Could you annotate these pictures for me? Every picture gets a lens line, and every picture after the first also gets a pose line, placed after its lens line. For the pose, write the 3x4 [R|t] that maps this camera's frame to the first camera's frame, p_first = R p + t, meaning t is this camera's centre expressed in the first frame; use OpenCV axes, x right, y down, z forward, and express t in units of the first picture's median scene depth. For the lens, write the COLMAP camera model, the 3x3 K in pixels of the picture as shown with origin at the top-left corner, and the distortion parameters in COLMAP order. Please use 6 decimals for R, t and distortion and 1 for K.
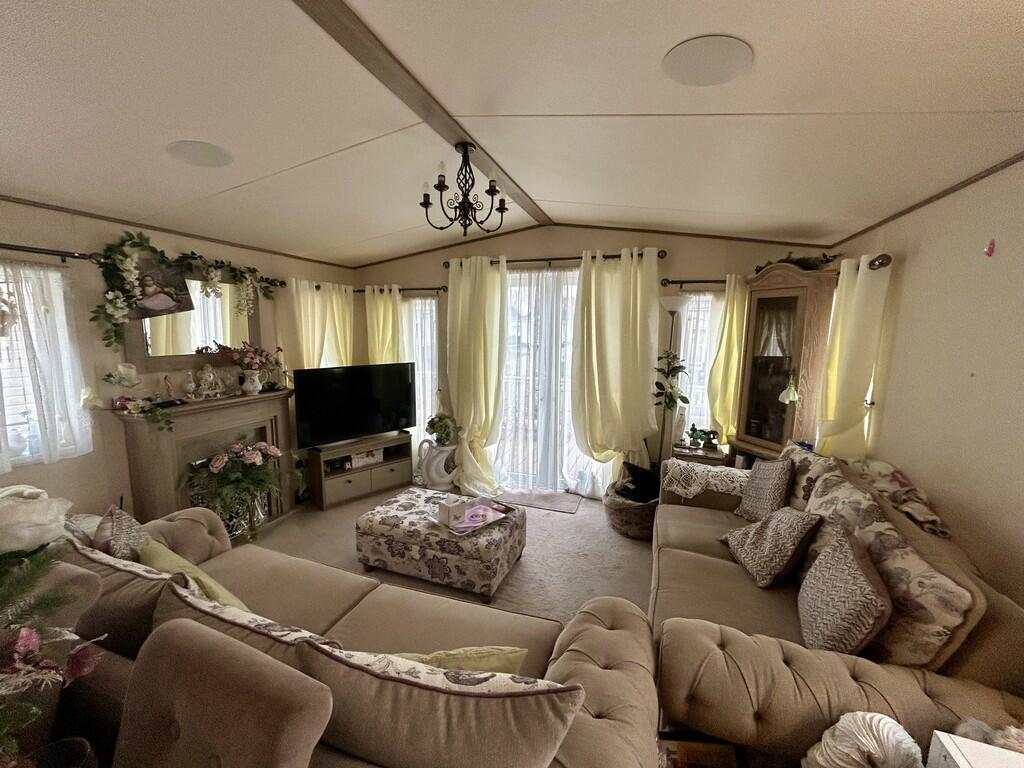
lens RADIAL K [[413.5, 0, 511.7], [0, 413.5, 384.4], [0, 0, 1]] dist [-0.002415, 0.001022]
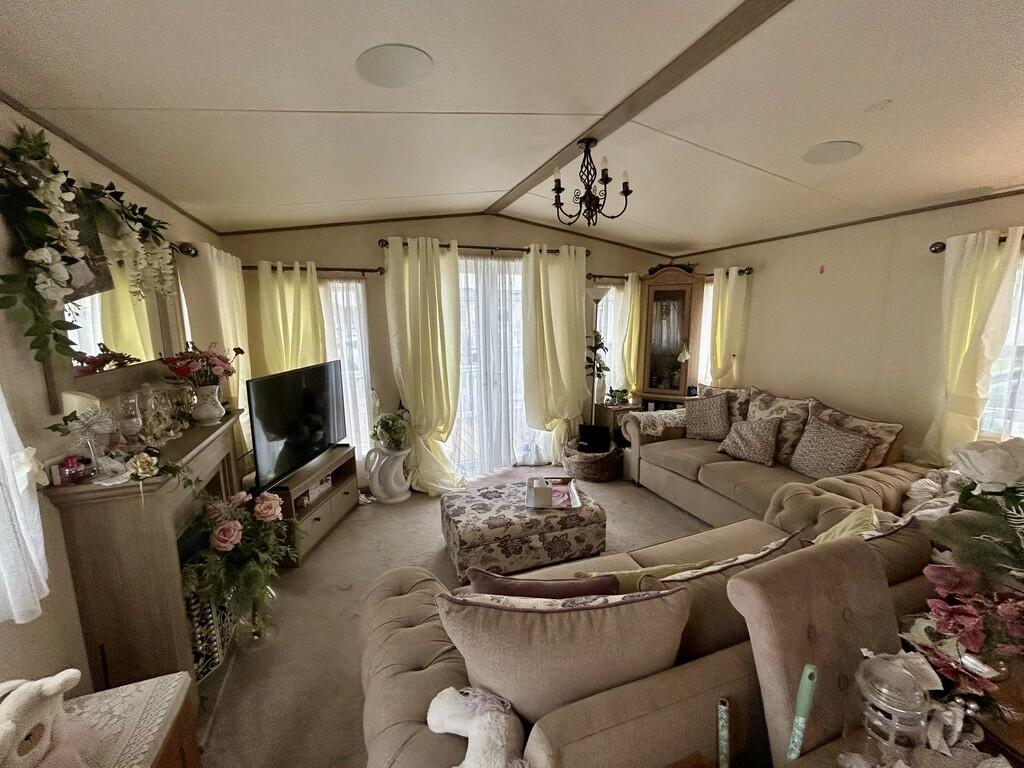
lens RADIAL K [[413.5, 0, 514.2], [0, 413.5, 384.9], [0, 0, 1]] dist [-0.002415, 0.001022]
pose [[0.763248, -0.121675, 0.634545, -0.644426], [0.103919, 0.992439, 0.065305, -0.027599], [-0.637693, 0.016097, 0.770122, 0.197815]]
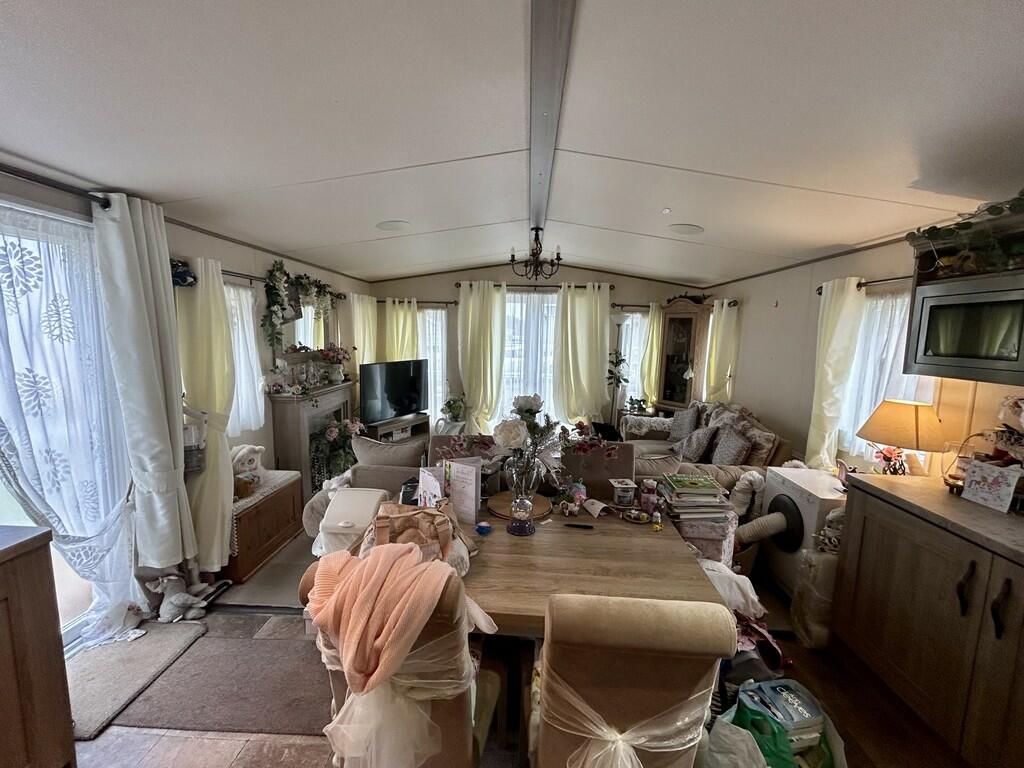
lens RADIAL K [[413.5, 0, 512.8], [0, 413.5, 384.9], [0, 0, 1]] dist [-0.002415, 0.001022]
pose [[0.957453, -0.025997, 0.287416, -0.457167], [0.026261, 0.999651, 0.002938, 0.039025], [-0.287392, 0.004734, 0.957801, -0.387224]]
